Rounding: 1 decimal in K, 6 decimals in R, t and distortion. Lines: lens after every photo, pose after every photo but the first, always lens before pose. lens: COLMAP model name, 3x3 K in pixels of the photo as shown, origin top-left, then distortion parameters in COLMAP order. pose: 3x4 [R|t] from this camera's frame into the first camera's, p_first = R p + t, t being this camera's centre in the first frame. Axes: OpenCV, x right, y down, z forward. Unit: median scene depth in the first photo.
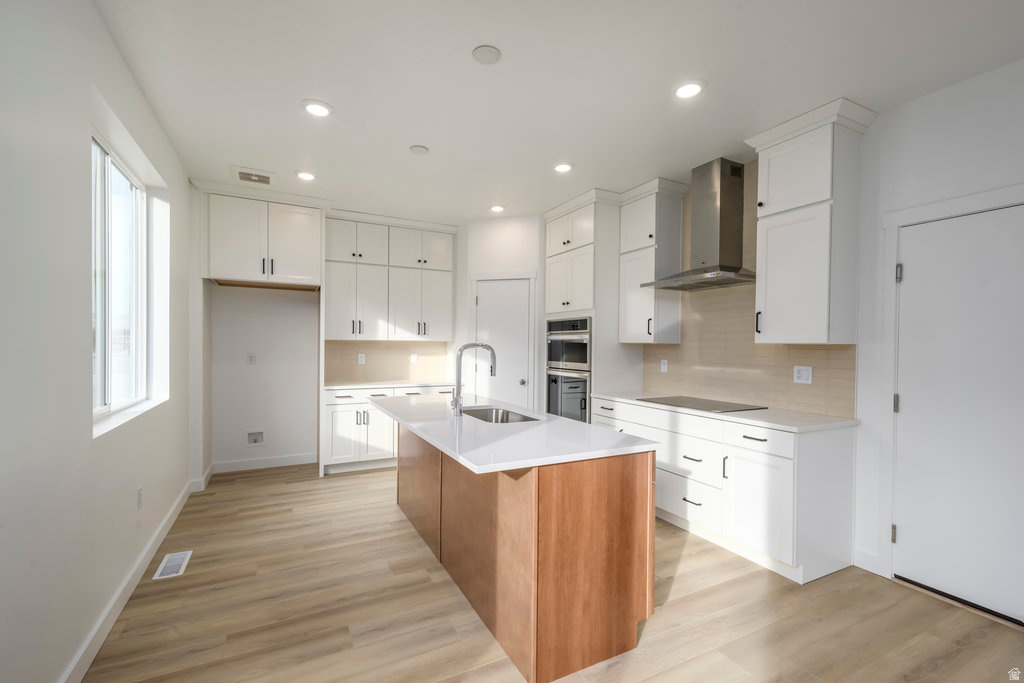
lens RADIAL K [[447.1, 0, 517.7], [0, 447.1, 351.2], [0, 0, 1]] dist [0.016833, -0.002556]
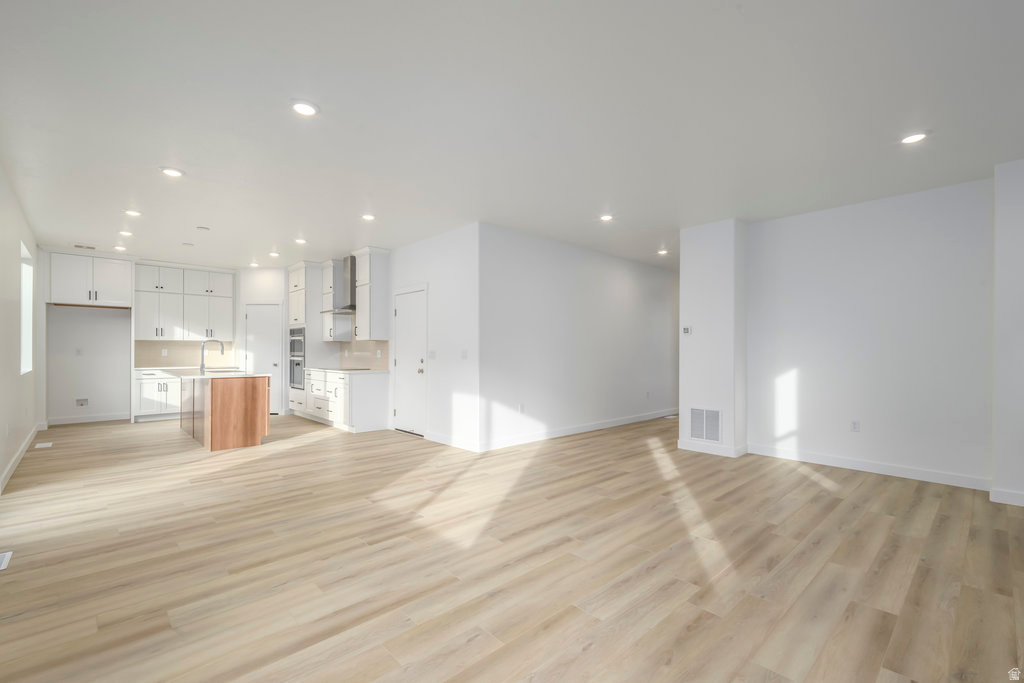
lens RADIAL K [[447.1, 0, 515.7], [0, 447.1, 352.2], [0, 0, 1]] dist [0.016833, -0.002556]
pose [[0.963317, -0.007873, 0.268250, 0.466975], [0.010263, 0.999919, -0.007509, 0.046585], [-0.268169, 0.009986, 0.963320, -0.962318]]
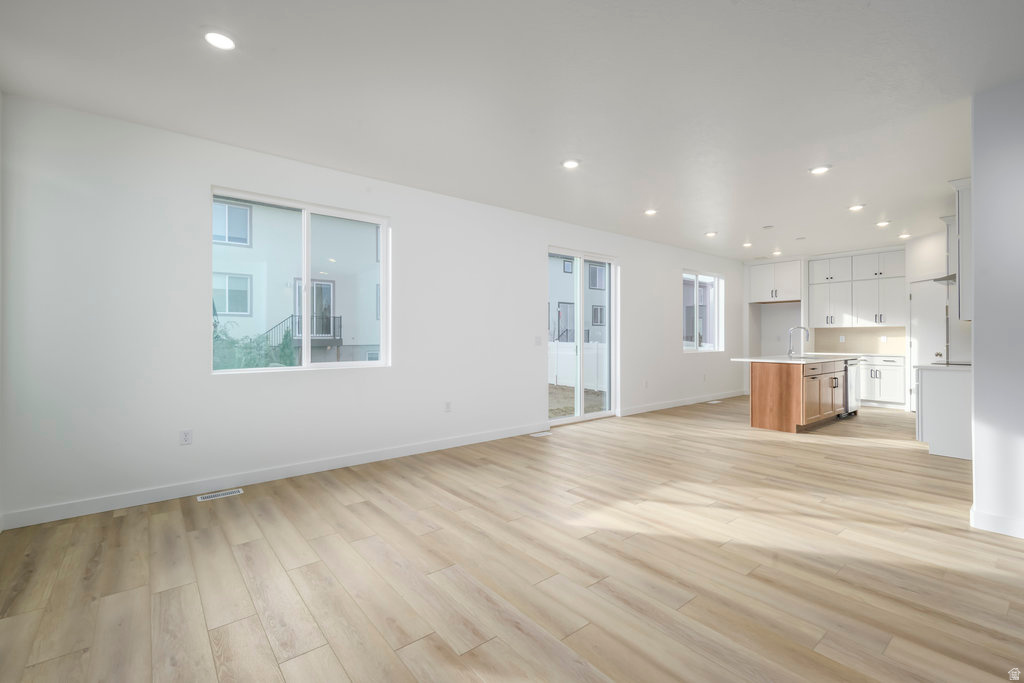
lens RADIAL K [[447.1, 0, 511.9], [0, 447.1, 339.8], [0, 0, 1]] dist [0.016833, -0.002556]
pose [[0.194822, -0.006256, -0.980819, 1.173917], [-0.007813, 0.999938, -0.007930, 0.048998], [0.980808, 0.009209, 0.194761, -0.564780]]
